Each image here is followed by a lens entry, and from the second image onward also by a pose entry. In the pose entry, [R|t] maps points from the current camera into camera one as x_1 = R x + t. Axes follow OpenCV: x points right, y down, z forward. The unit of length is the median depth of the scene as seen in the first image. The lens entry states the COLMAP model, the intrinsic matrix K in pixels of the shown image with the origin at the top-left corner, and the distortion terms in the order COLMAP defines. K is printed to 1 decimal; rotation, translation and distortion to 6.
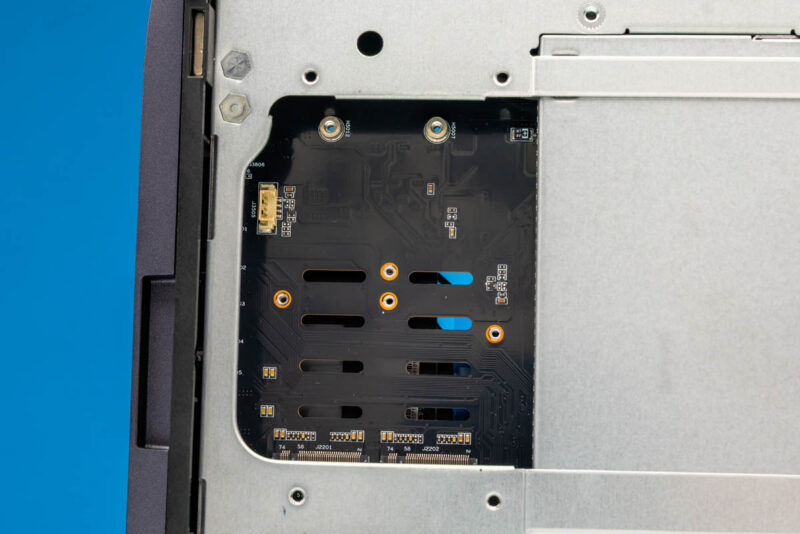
lens RADIAL K [[2021.2, 0, 400.0], [0, 2021.2, 267.0], [0, 0, 1]] dist [-0.001982, 0.140723]
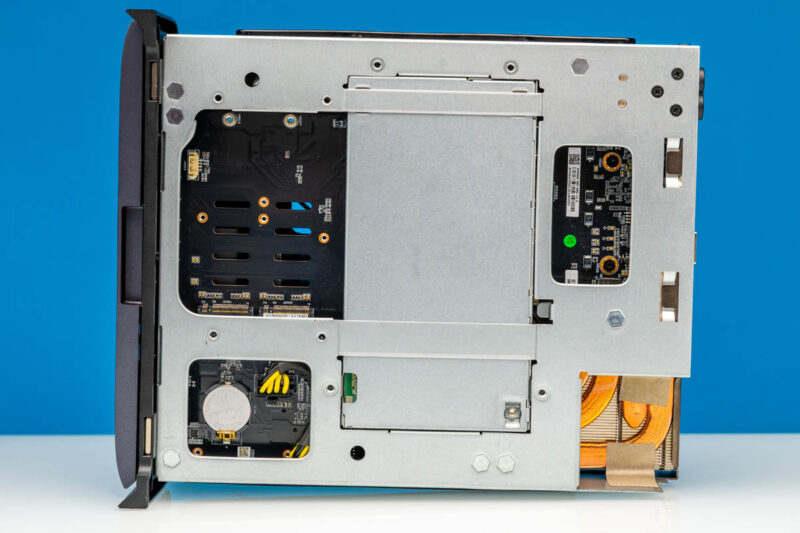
lens RADIAL K [[2389.7, 0, 434.5], [0, 2389.7, 209.7], [0, 0, 1]] dist [0.009682, 0.950835]
pose [[0.998053, -0.004350, 0.062217, 0.013533], [-0.005916, 0.986463, 0.163880, -0.334046], [-0.062088, -0.163929, 0.984516, -1.054606]]
